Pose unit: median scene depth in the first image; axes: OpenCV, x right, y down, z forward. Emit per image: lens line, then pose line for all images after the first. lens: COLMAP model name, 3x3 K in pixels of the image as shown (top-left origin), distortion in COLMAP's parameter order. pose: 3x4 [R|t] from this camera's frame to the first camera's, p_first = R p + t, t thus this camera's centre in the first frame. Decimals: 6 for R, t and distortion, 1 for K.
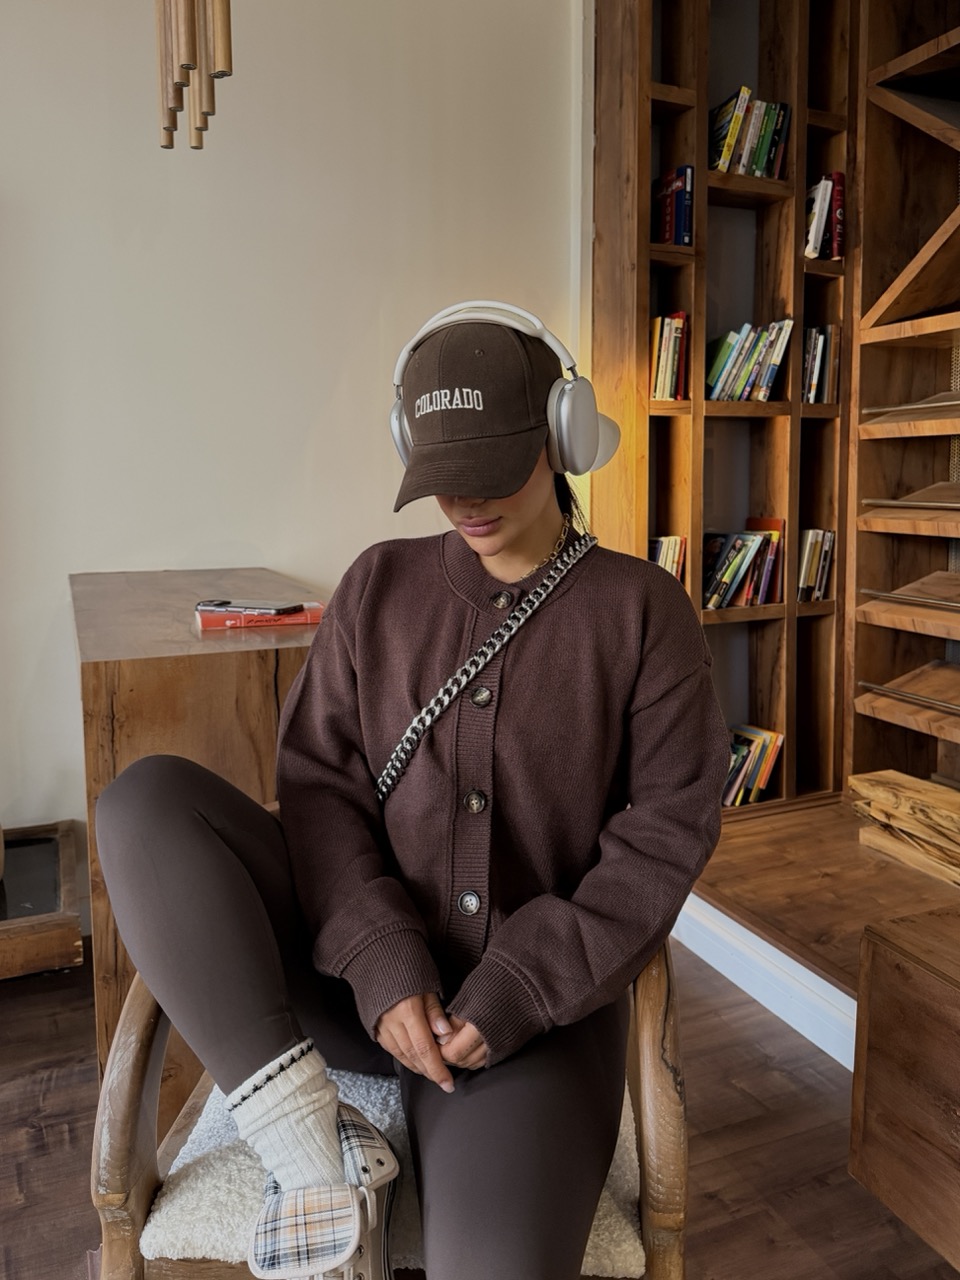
lens RADIAL K [[964.7, 0, 482.8], [0, 964.7, 569.4], [0, 0, 1]] dist [0.004607, -0.014874]
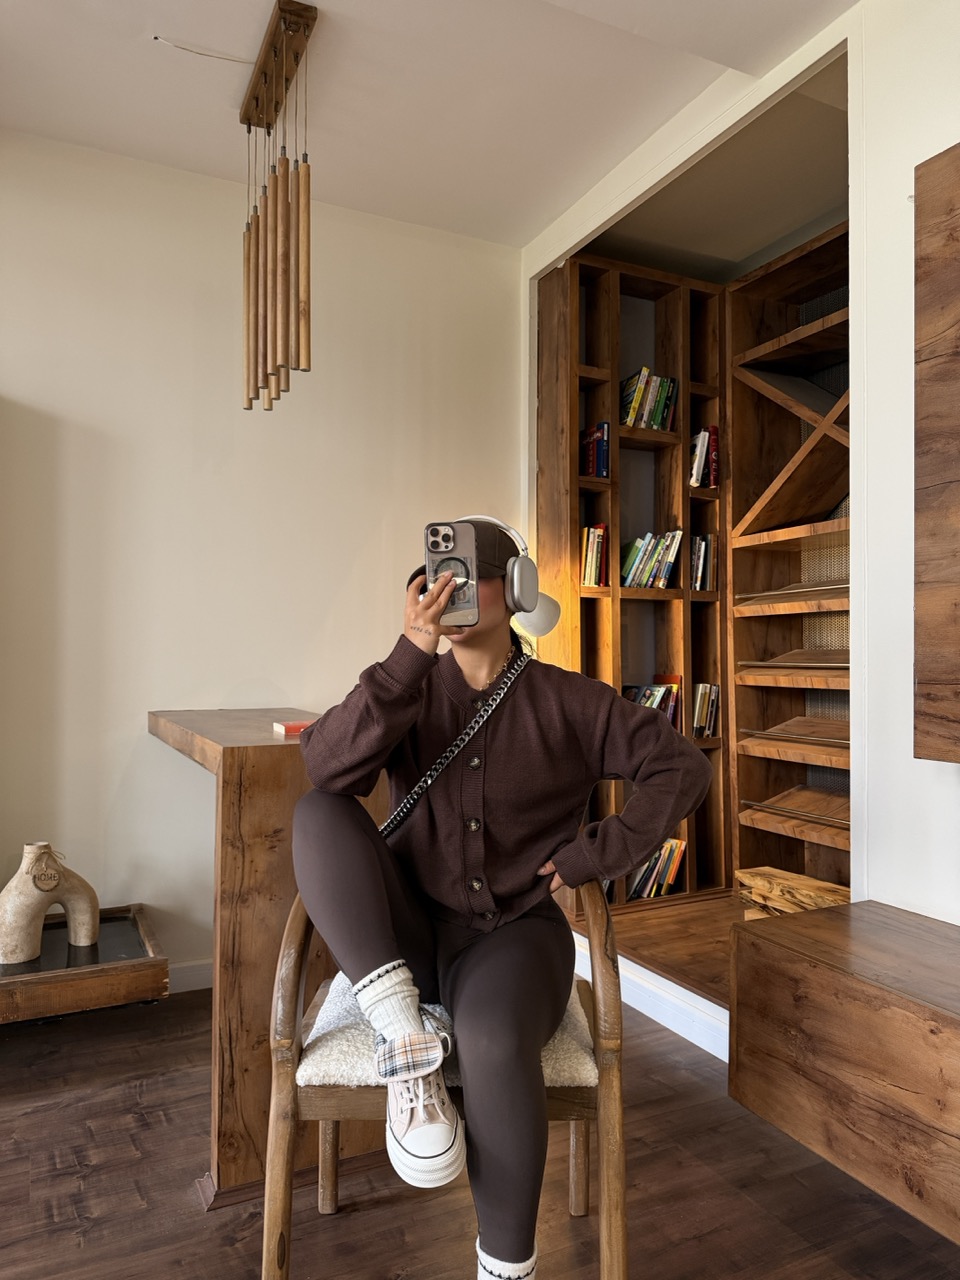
lens RADIAL K [[885.6, 0, 454.9], [0, 885.6, 638.5], [0, 0, 1]] dist [0.044415, -0.079398]
pose [[0.999159, 0.007354, 0.040345, -0.055475], [-0.002434, 0.992690, -0.120666, 0.049985], [-0.040937, 0.120466, 0.991873, -0.233480]]
